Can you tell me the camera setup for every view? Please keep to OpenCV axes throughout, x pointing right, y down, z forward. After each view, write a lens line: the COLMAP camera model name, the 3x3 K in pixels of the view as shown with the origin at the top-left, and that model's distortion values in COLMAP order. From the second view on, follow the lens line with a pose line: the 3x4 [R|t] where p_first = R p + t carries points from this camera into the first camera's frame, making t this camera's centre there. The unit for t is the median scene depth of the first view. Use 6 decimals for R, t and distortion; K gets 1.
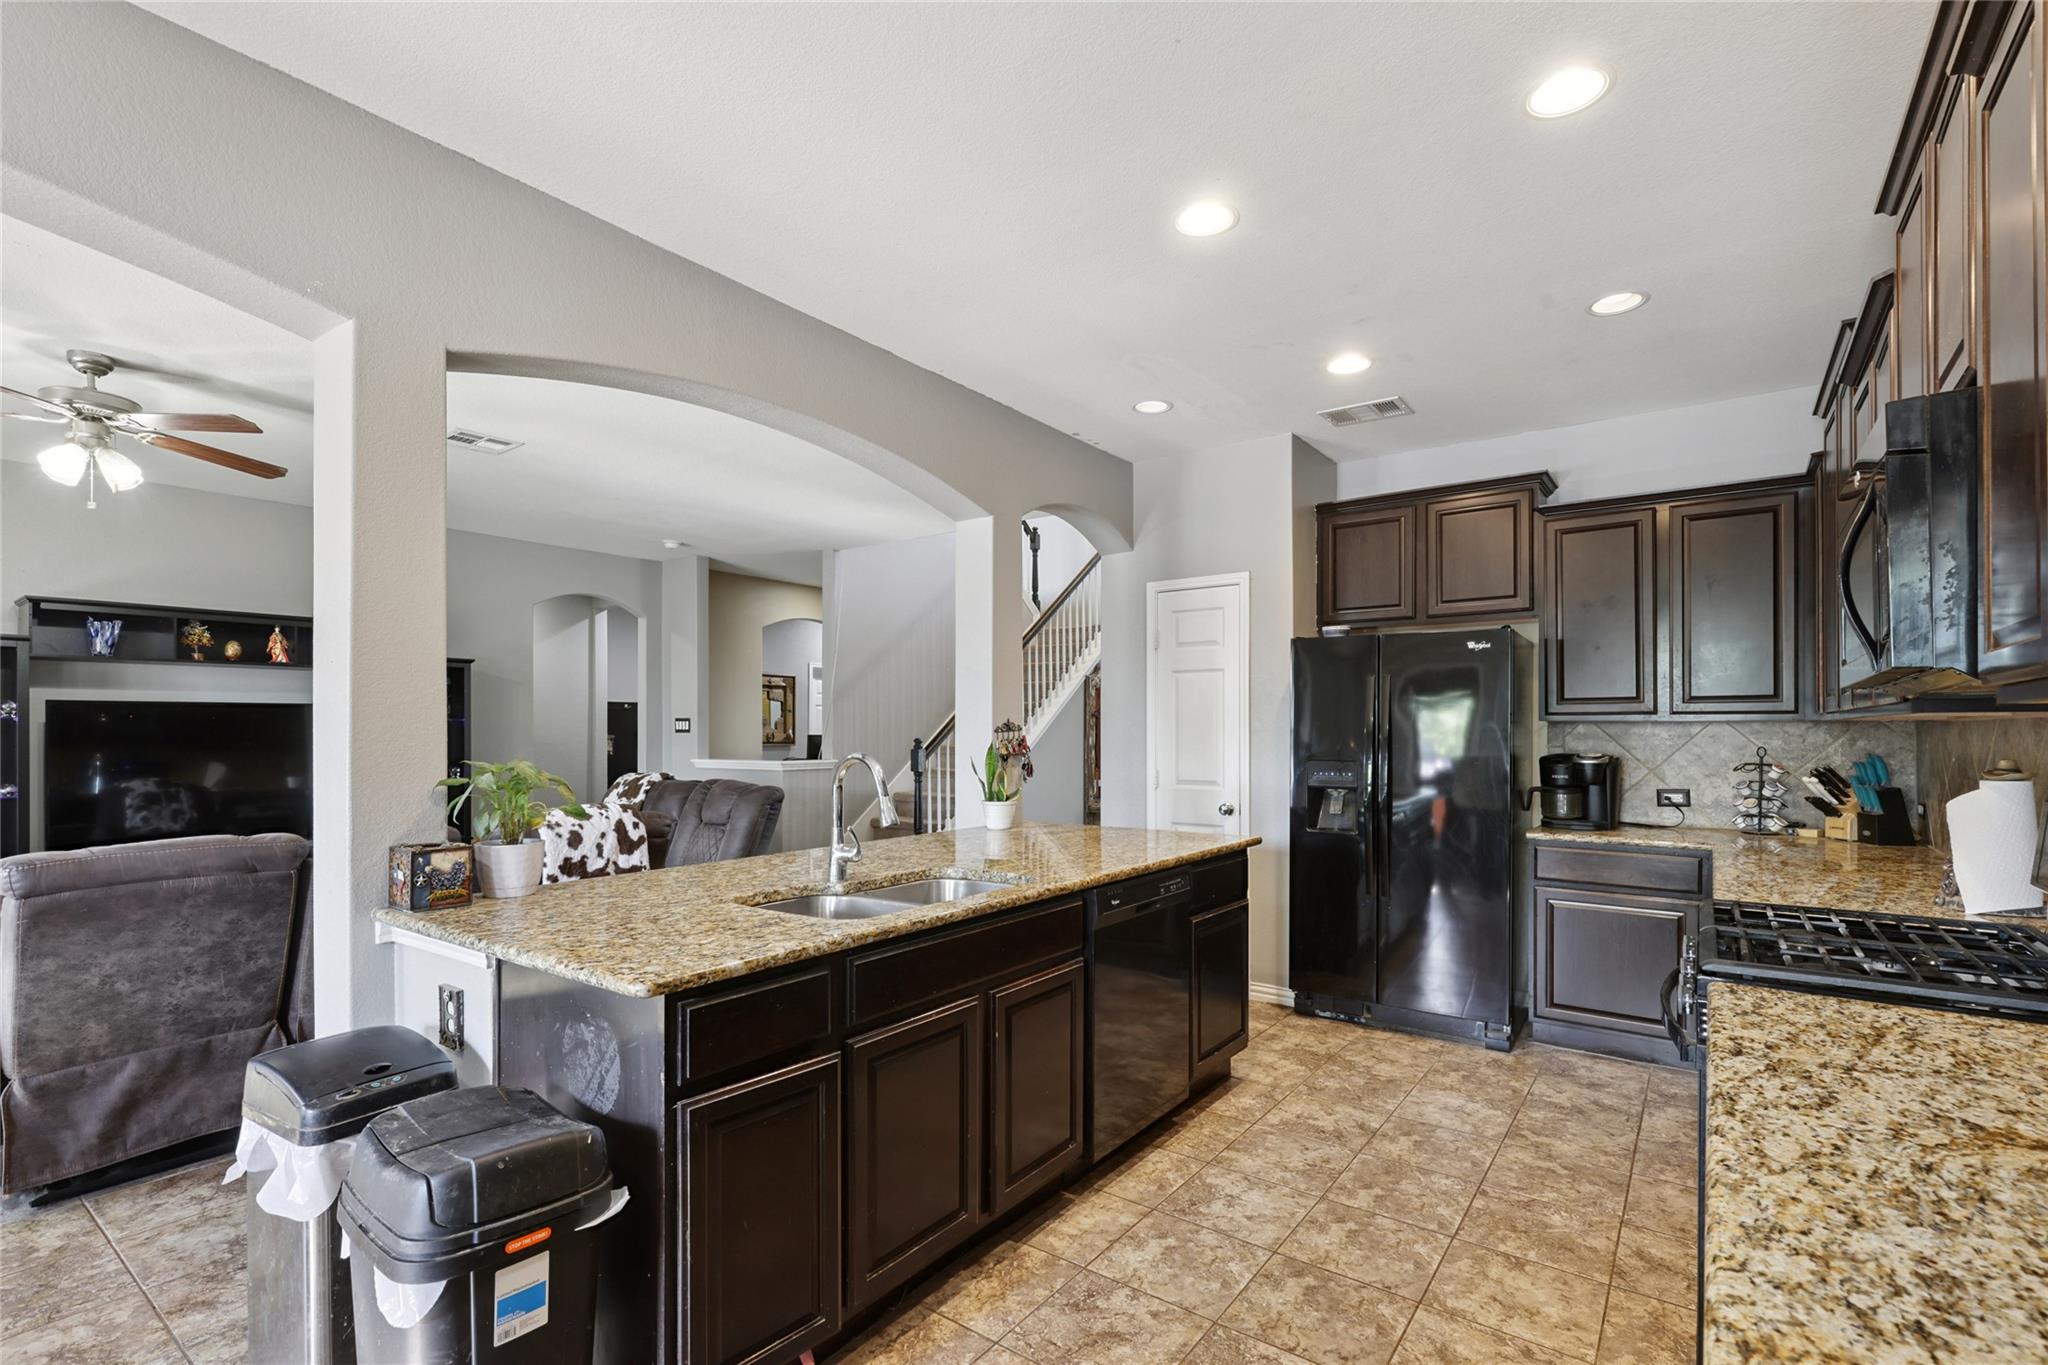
lens RADIAL K [[930.0, 0, 1032.5], [0, 930.0, 714.7], [0, 0, 1]] dist [-0.003449, -0.000736]
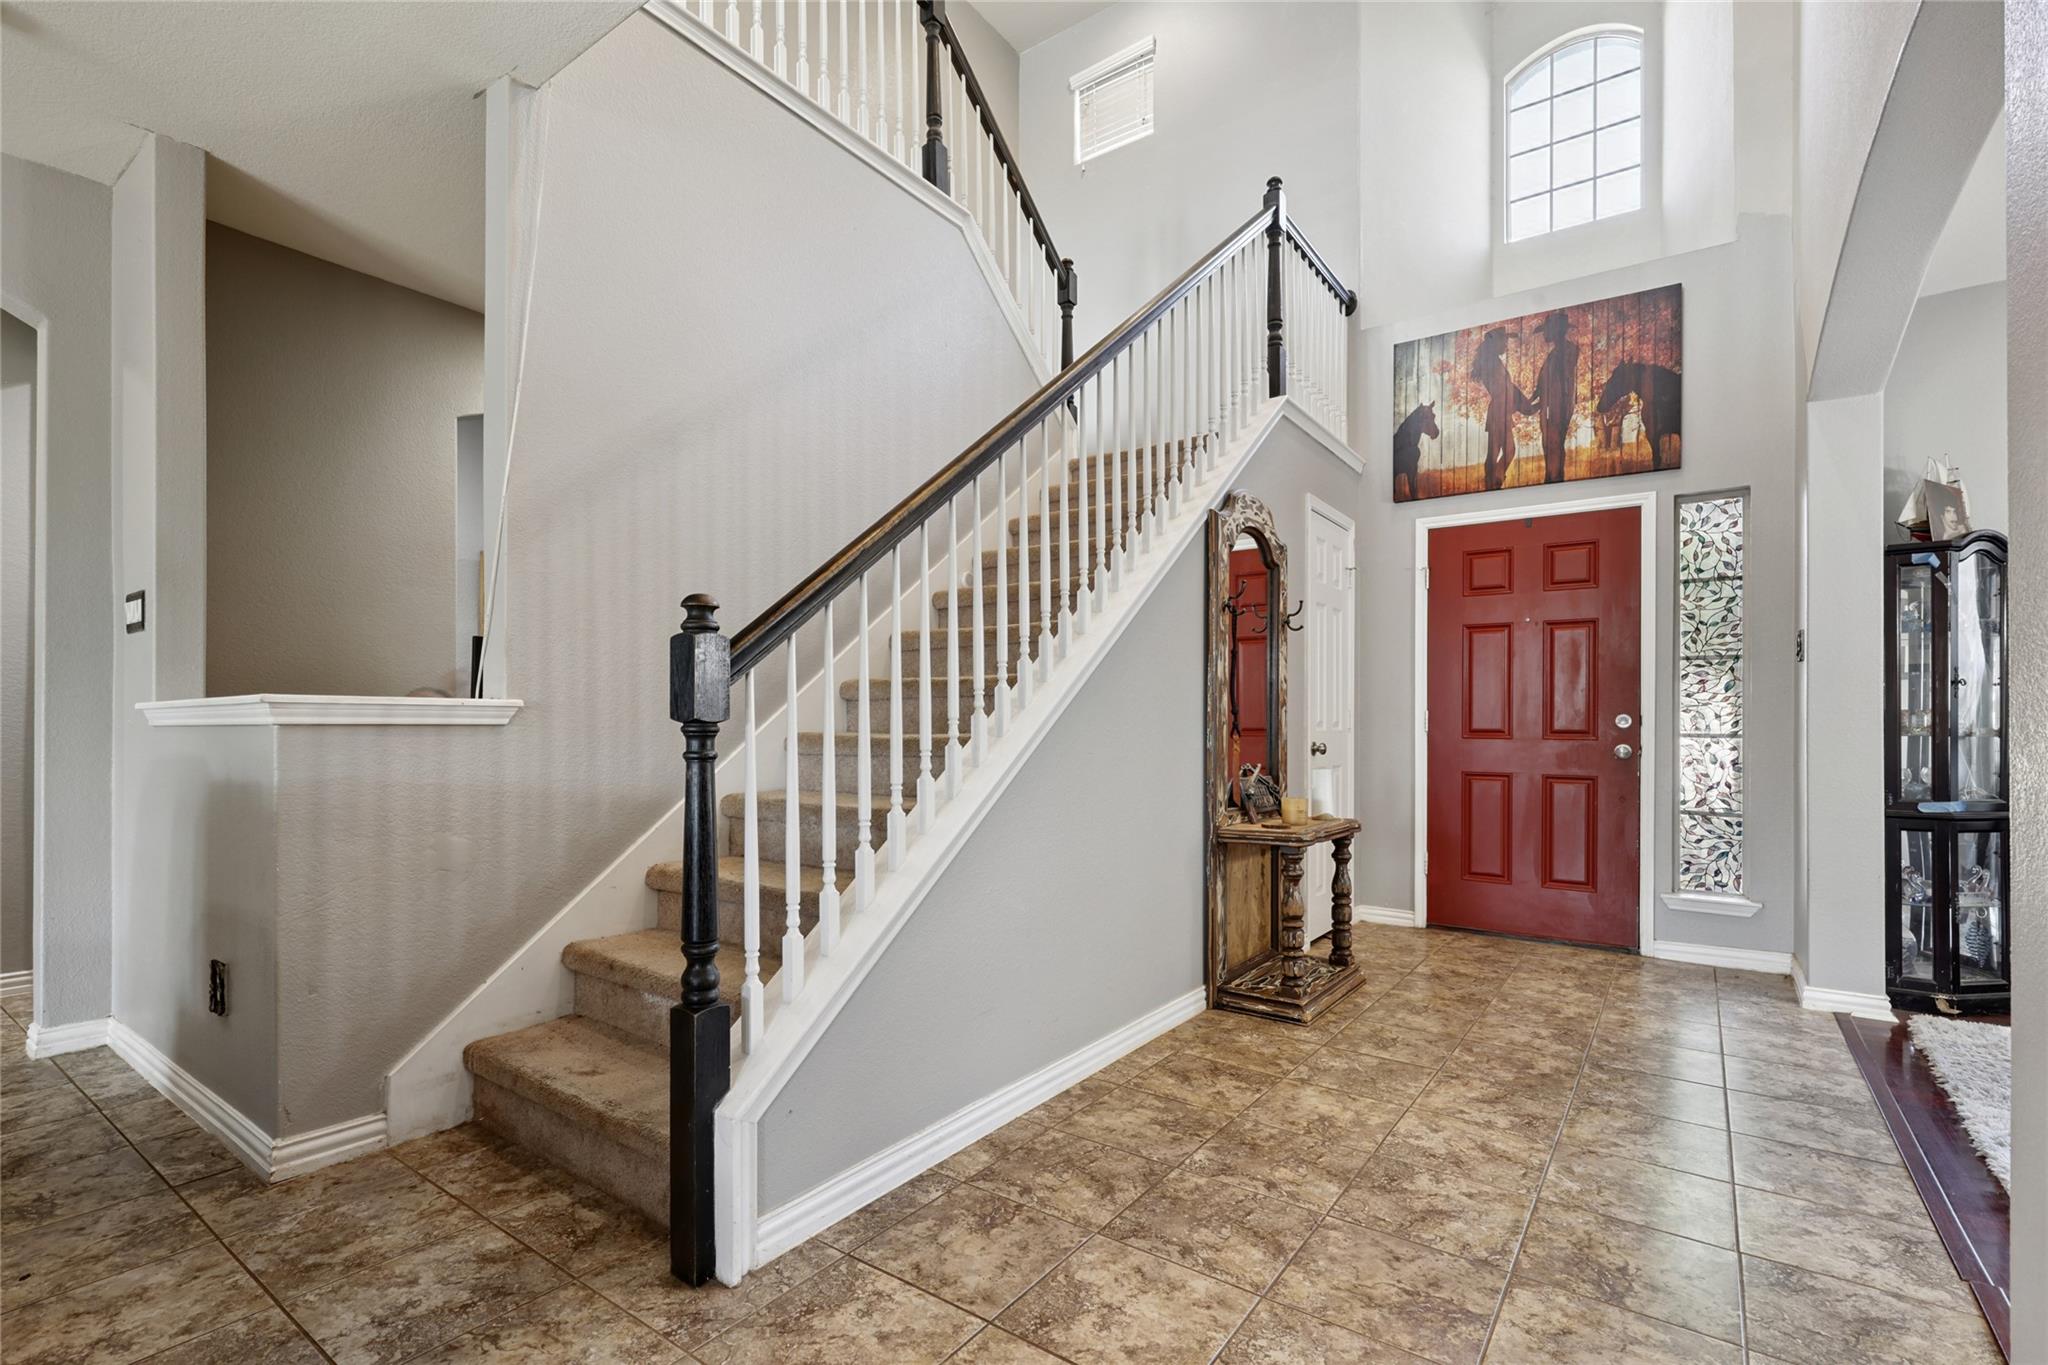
lens RADIAL K [[930.0, 0, 1032.5], [0, 930.0, 714.7], [0, 0, 1]] dist [-0.003449, -0.000736]
pose [[0.999775, 0.010424, 0.018478, -0.026774], [-0.010560, 0.999918, 0.007269, 0.045755], [-0.018401, -0.007463, 0.999803, 0.593241]]
